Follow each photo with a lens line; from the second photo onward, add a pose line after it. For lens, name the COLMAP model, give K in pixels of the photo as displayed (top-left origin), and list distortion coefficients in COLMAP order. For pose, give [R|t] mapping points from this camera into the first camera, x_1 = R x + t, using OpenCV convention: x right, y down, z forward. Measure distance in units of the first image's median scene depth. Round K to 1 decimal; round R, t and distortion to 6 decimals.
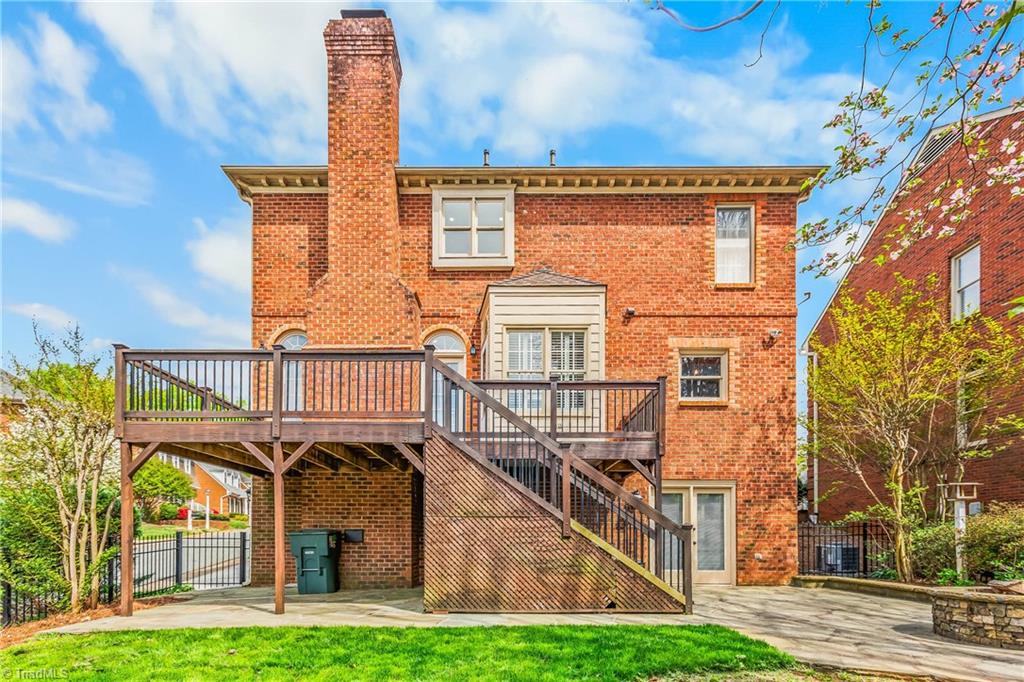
lens RADIAL K [[495.4, 0, 508.7], [0, 495.4, 454.8], [0, 0, 1]] dist [0.008368, 0.000453]
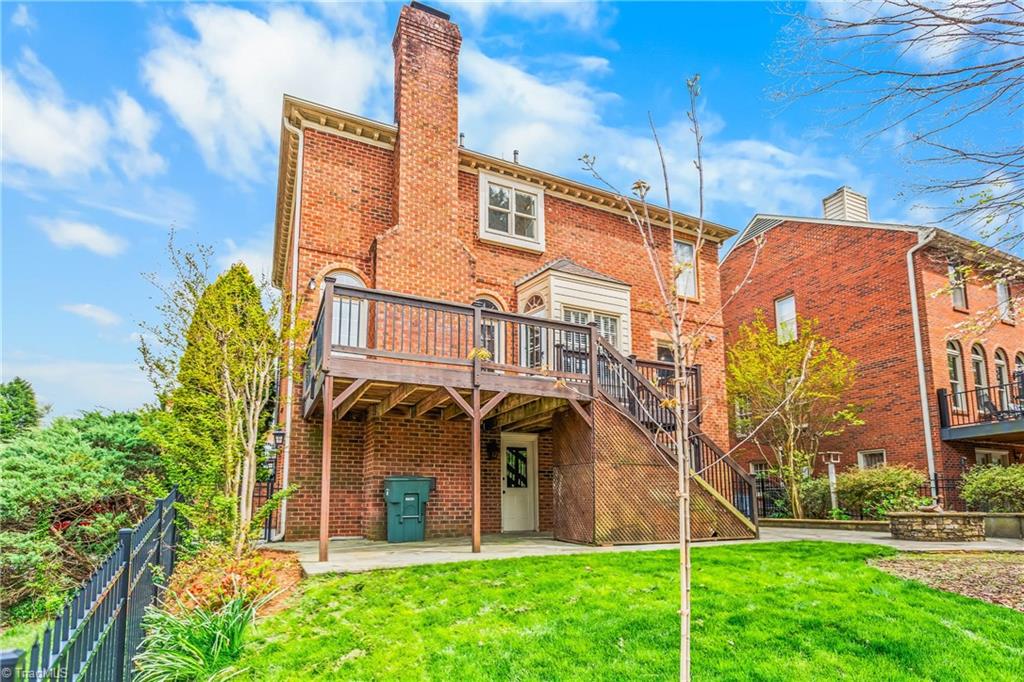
lens RADIAL K [[514.3, 0, 512.0], [0, 514.3, 341.0], [0, 0, 1]] dist [-0.002912, -0.000492]
pose [[0.901295, 0.127405, 0.414048, -0.562270], [-0.067436, 0.985387, -0.156414, 0.025953], [-0.427925, 0.113054, 0.896716, -0.041366]]
